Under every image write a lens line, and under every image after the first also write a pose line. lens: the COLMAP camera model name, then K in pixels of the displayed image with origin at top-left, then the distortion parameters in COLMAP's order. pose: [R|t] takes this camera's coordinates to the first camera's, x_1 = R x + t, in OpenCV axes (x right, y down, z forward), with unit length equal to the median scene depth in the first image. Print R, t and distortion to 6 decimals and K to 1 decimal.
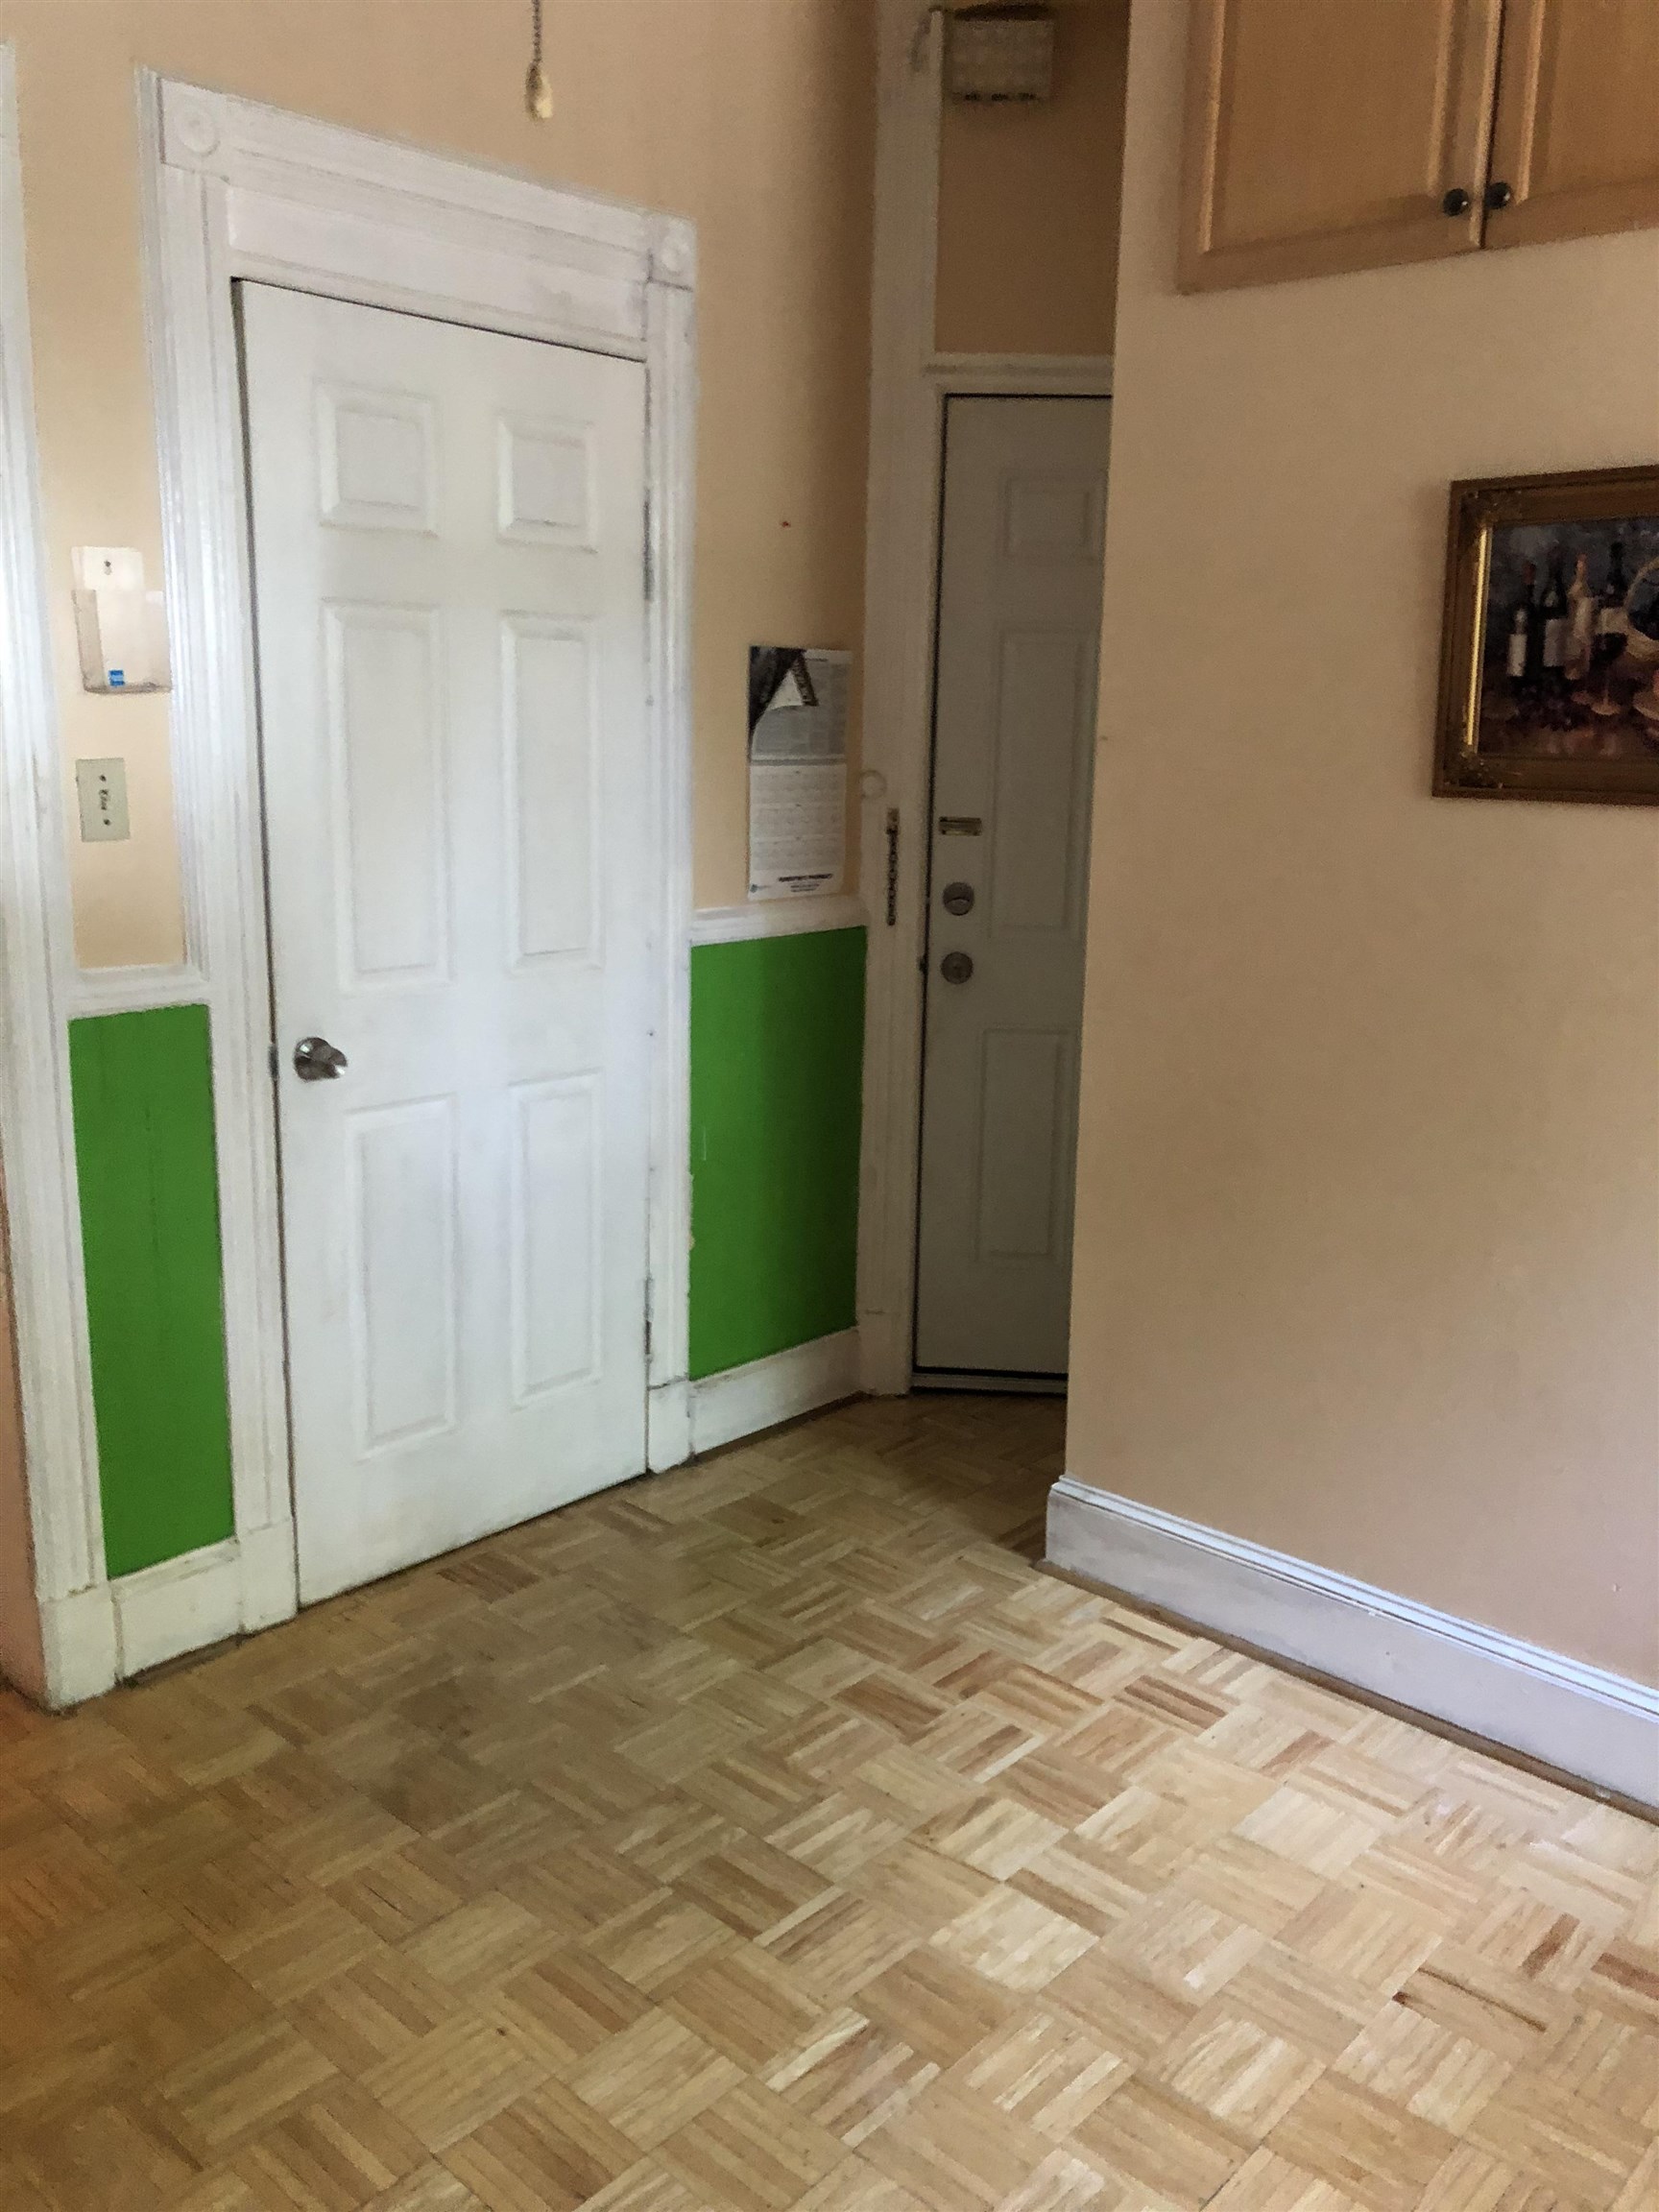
lens RADIAL K [[1843.0, 0, 834.9], [0, 1843.0, 1096.9], [0, 0, 1]] dist [0.050048, -0.021146]
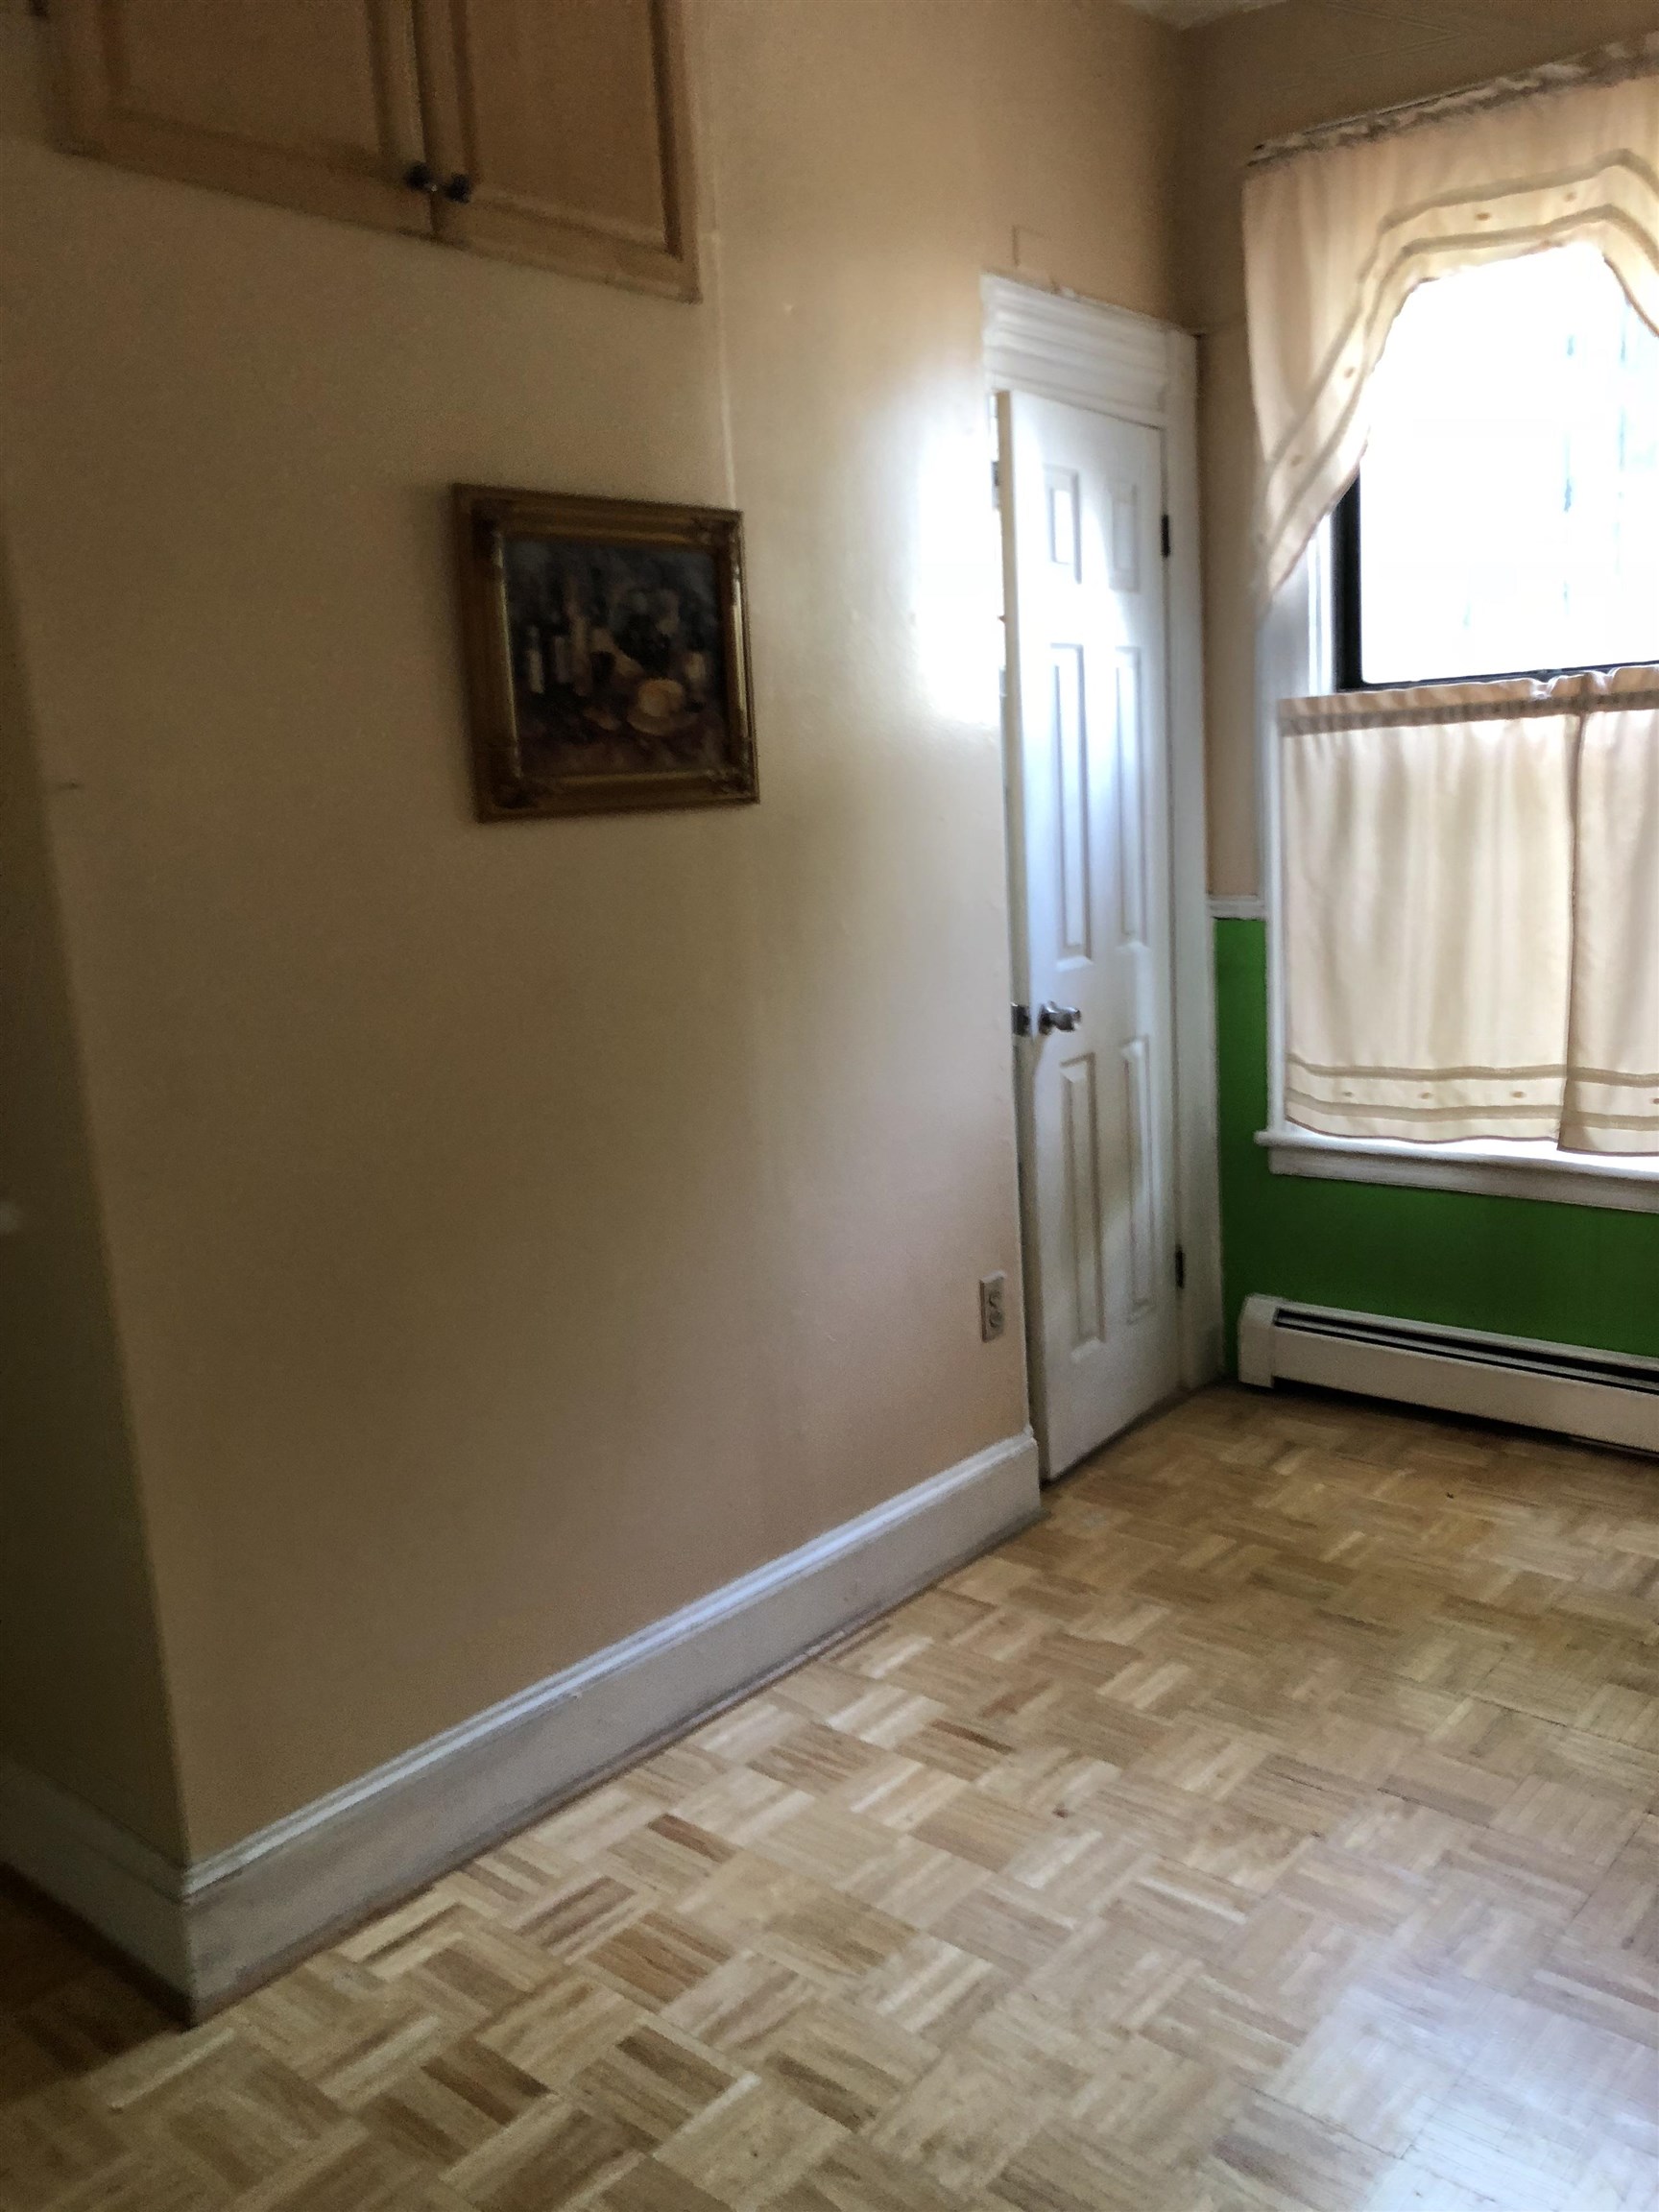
lens RADIAL K [[1843.0, 0, 835.3], [0, 1843.0, 1114.3], [0, 0, 1]] dist [0.050048, -0.021146]
pose [[-0.027662, -0.198065, 0.979798, -0.652479], [0.265800, 0.943430, 0.198217, -0.168685], [-0.963631, 0.265914, 0.026549, 0.886488]]
